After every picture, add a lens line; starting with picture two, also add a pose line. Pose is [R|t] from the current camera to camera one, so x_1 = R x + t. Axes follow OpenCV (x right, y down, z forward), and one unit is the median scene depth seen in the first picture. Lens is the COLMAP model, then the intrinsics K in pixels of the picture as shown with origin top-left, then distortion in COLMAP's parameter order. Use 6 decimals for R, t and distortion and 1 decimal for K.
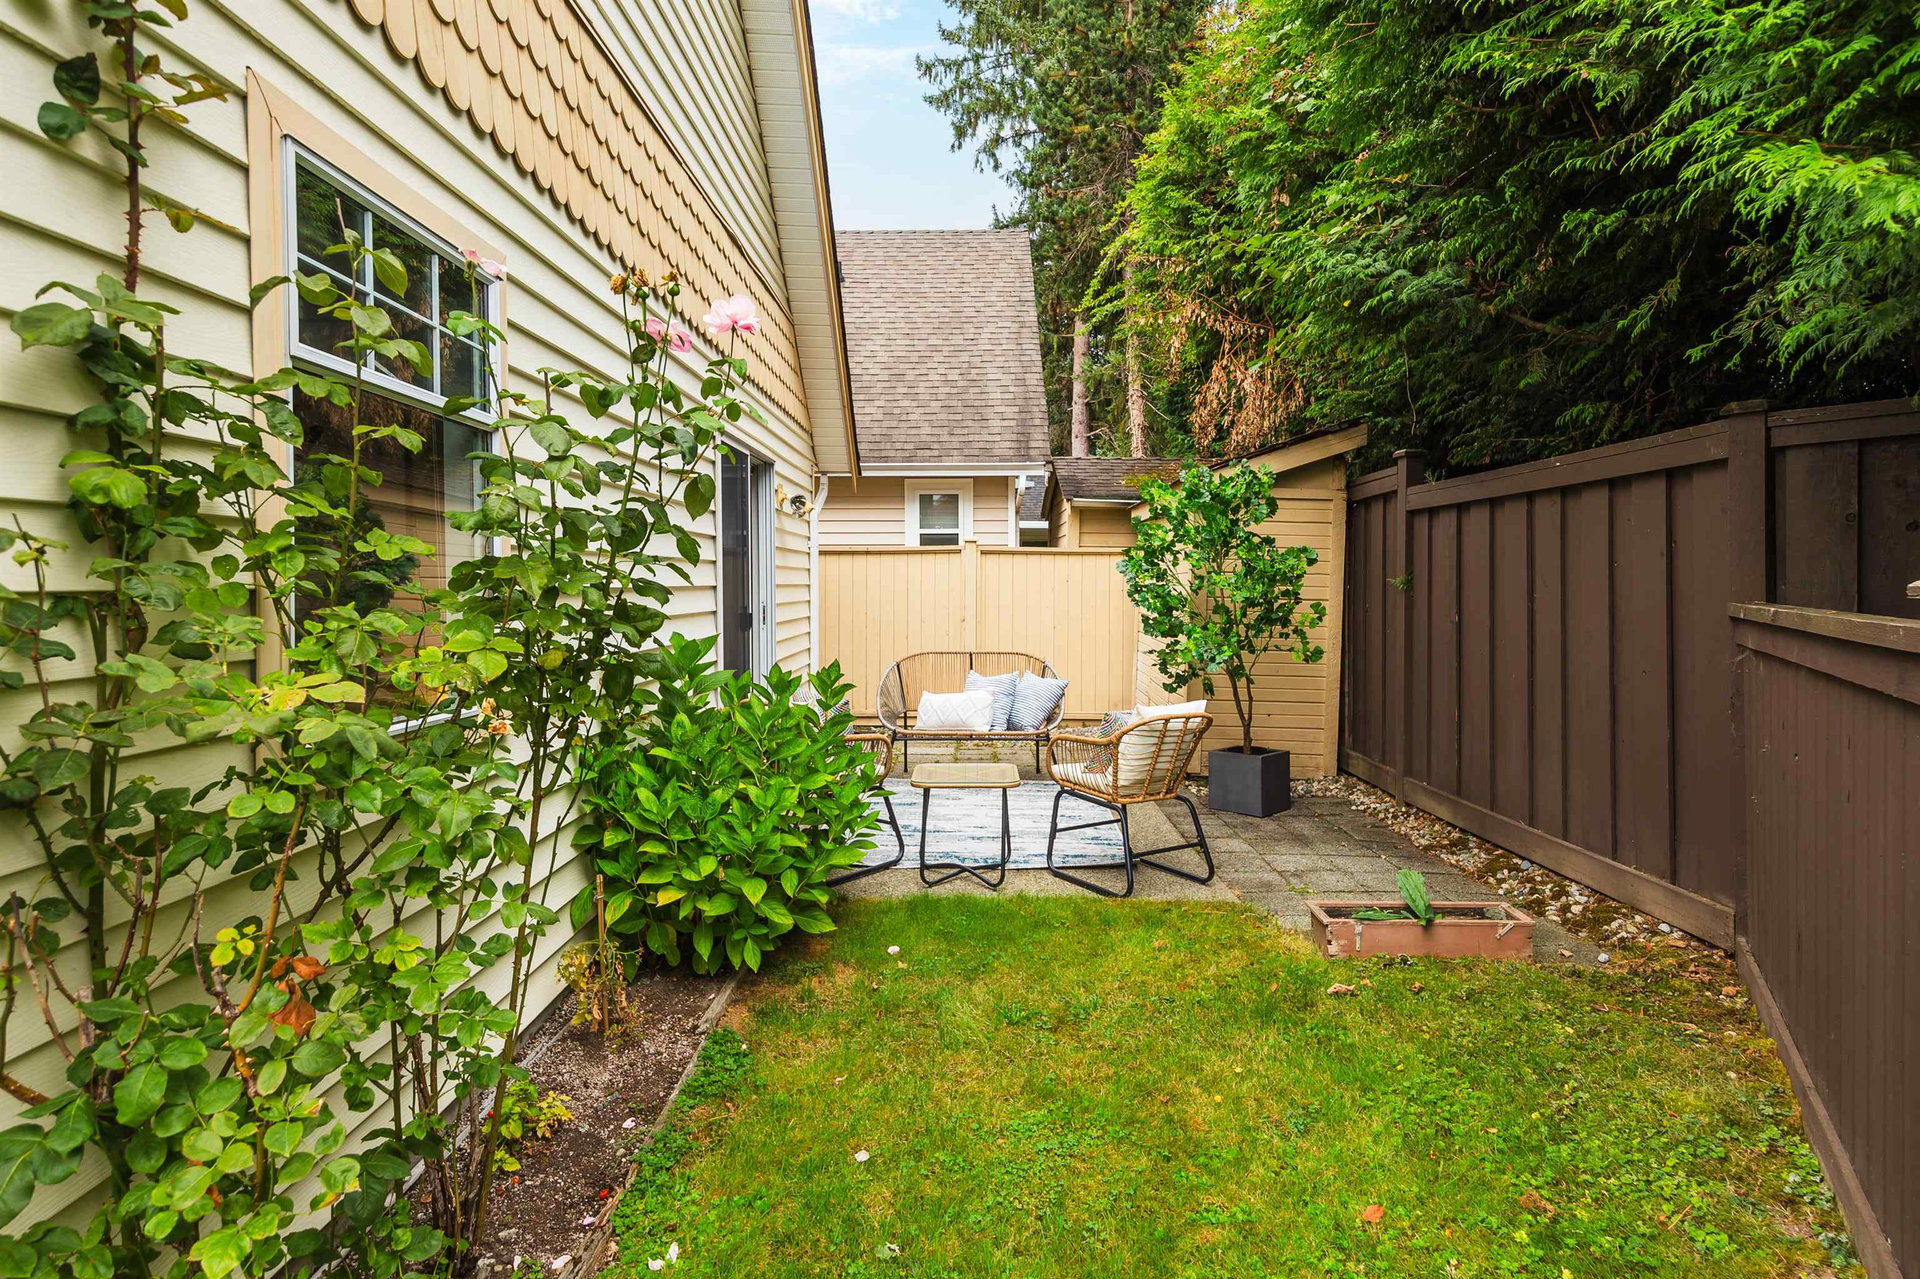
lens RADIAL K [[1008.0, 0, 925.2], [0, 1008.0, 594.9], [0, 0, 1]] dist [0.045445, -0.008080]
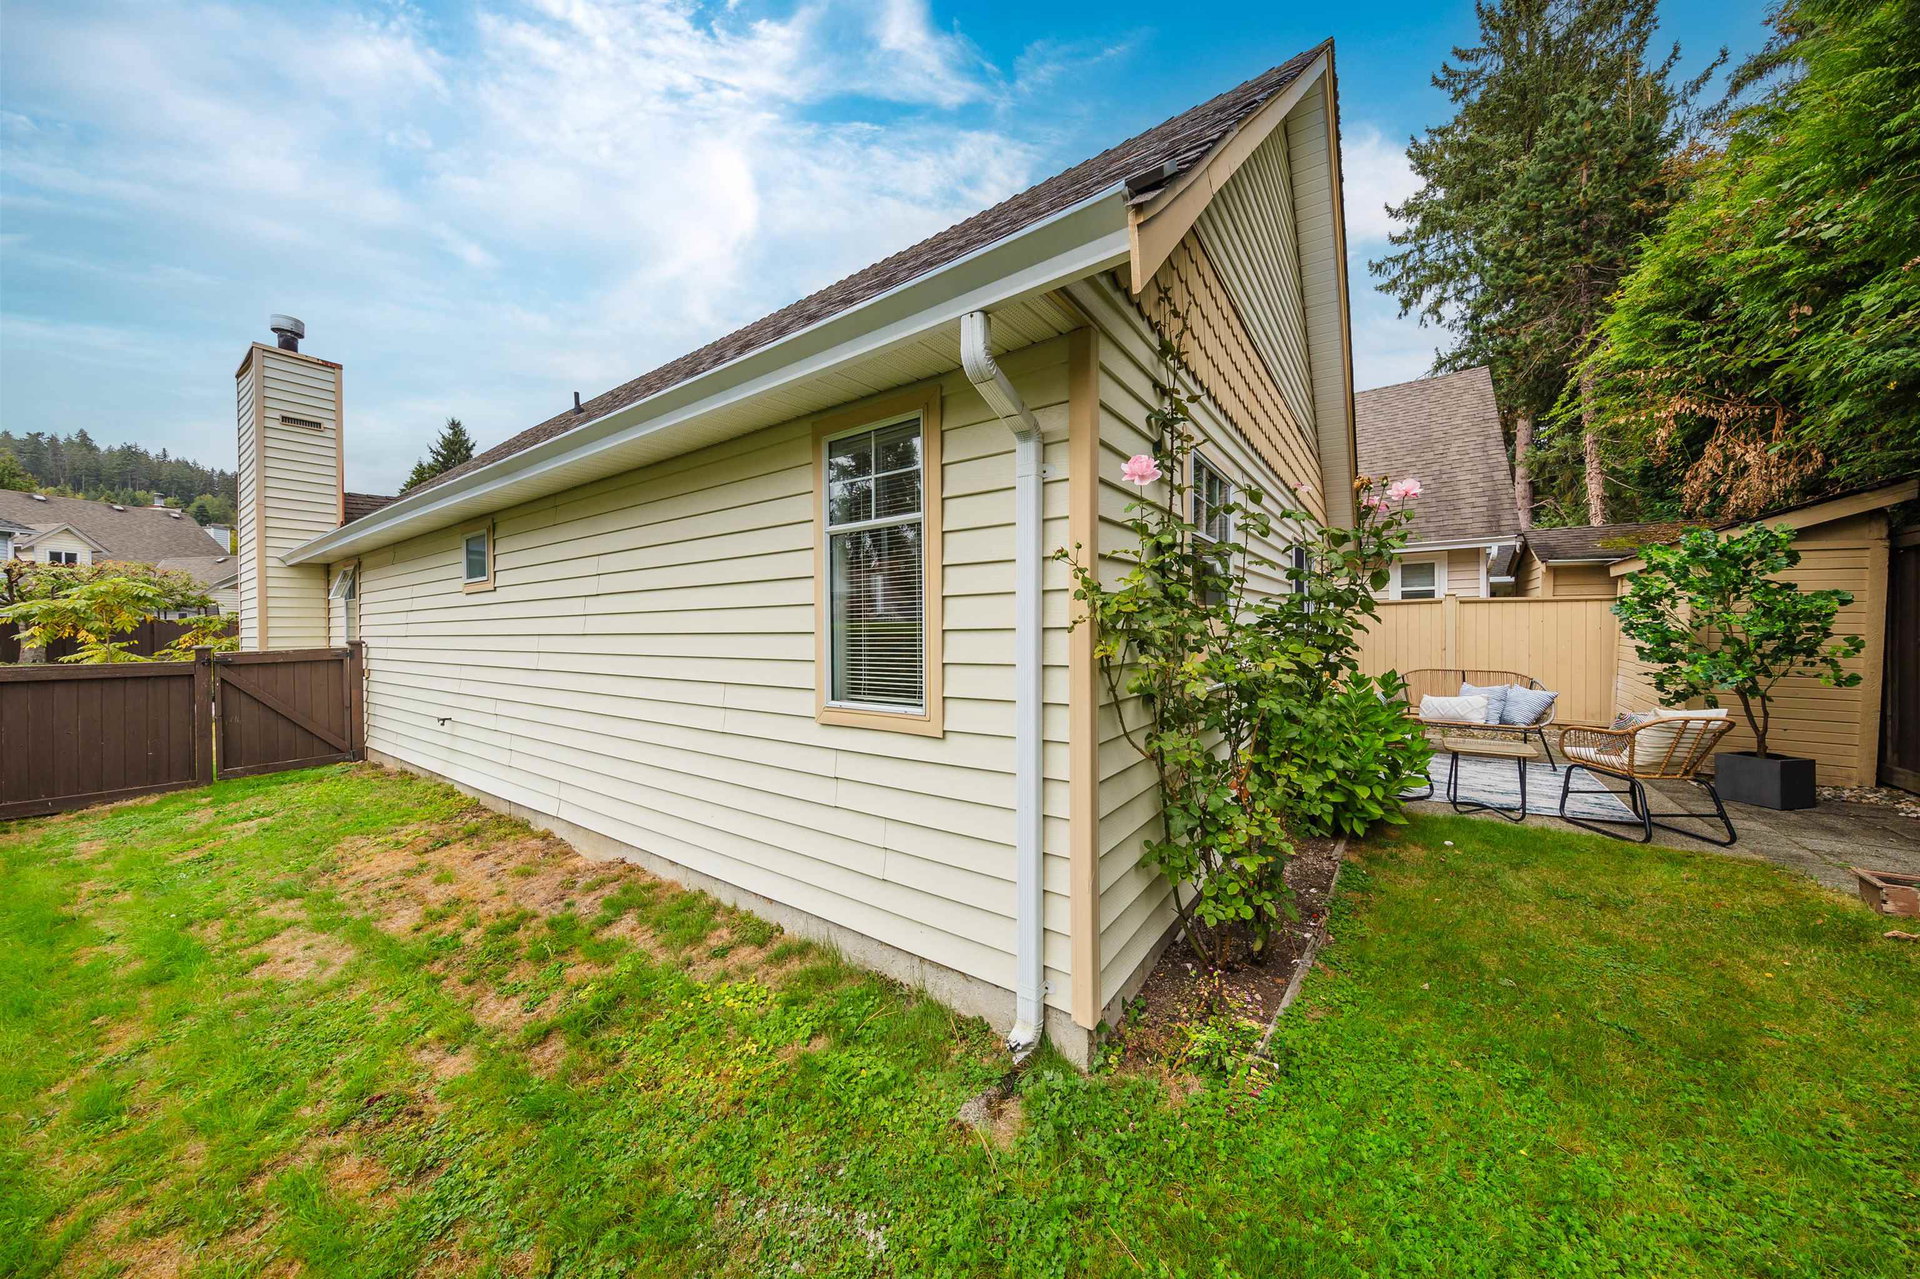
lens RADIAL K [[599.9, 0, 957.2], [0, 599.9, 631.0], [0, 0, 1]] dist [0.002049, -0.001510]
pose [[0.828654, -0.003209, -0.559751, -0.089412], [0.000658, 0.999988, -0.004759, 0.003745], [0.559760, 0.003576, 0.828647, -0.163221]]
